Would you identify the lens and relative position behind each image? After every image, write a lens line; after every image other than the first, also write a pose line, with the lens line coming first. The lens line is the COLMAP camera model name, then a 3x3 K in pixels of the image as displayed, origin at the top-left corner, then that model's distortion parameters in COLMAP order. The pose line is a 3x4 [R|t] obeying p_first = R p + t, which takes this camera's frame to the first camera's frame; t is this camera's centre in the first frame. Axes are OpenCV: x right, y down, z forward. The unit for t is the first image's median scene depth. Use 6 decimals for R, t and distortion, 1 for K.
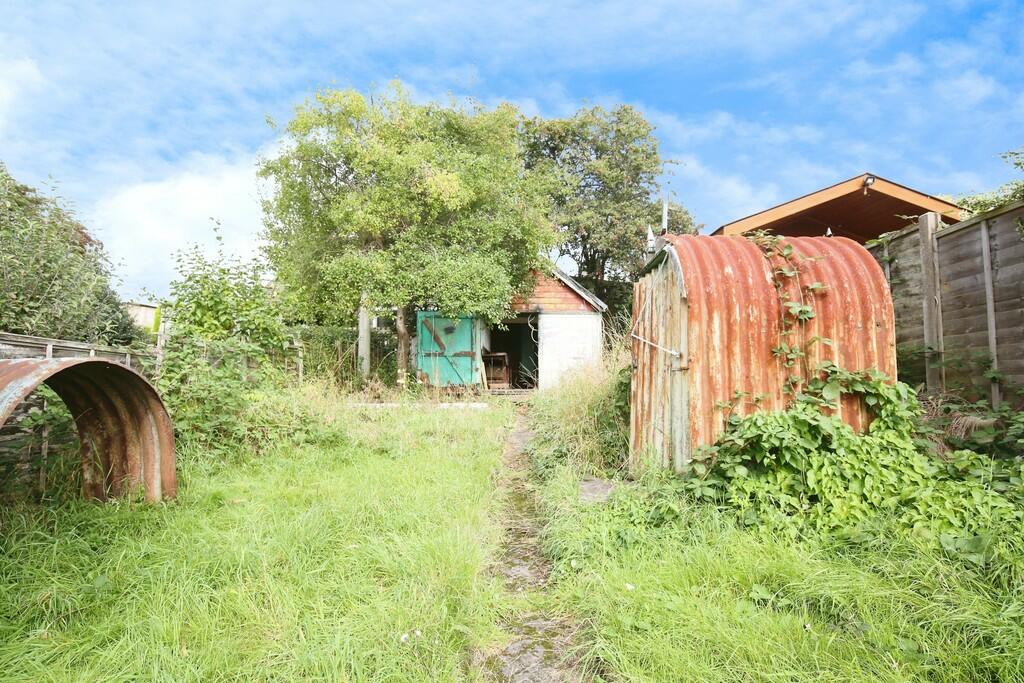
lens RADIAL K [[560.5, 0, 511.8], [0, 560.5, 341.1], [0, 0, 1]] dist [-0.000013, 0.000001]
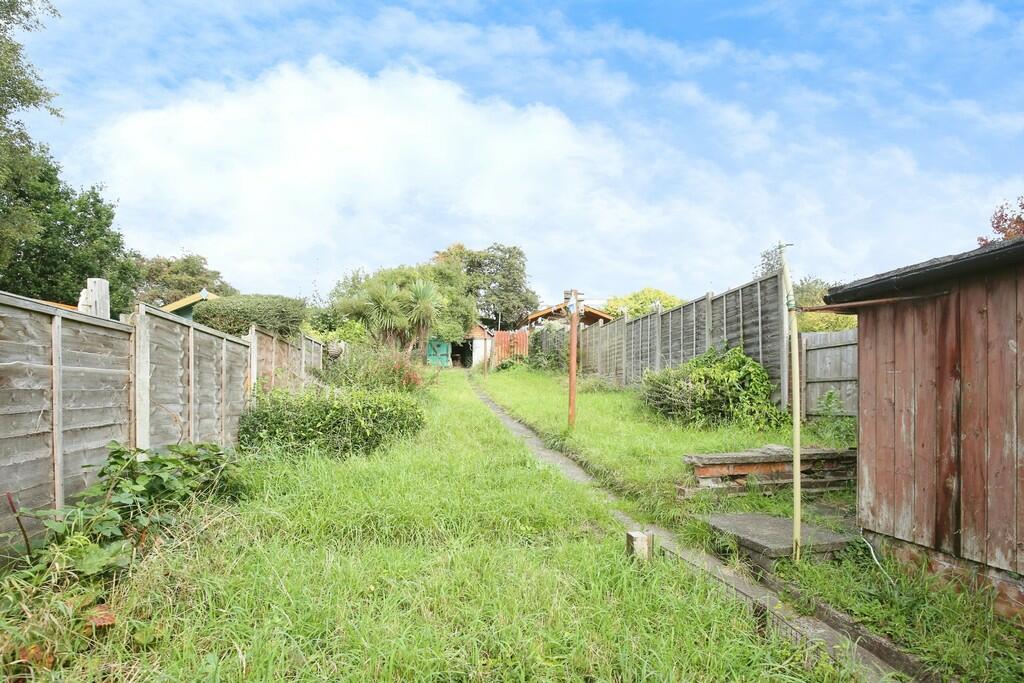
lens RADIAL K [[471.6, 0, 511.6], [0, 471.6, 344.2], [0, 0, 1]] dist [-0.027583, -0.000223]
pose [[0.991610, 0.003782, 0.129214, -0.058058], [-0.003265, 0.999986, -0.004213, -0.018590], [-0.129228, 0.003755, 0.991608, -1.212589]]
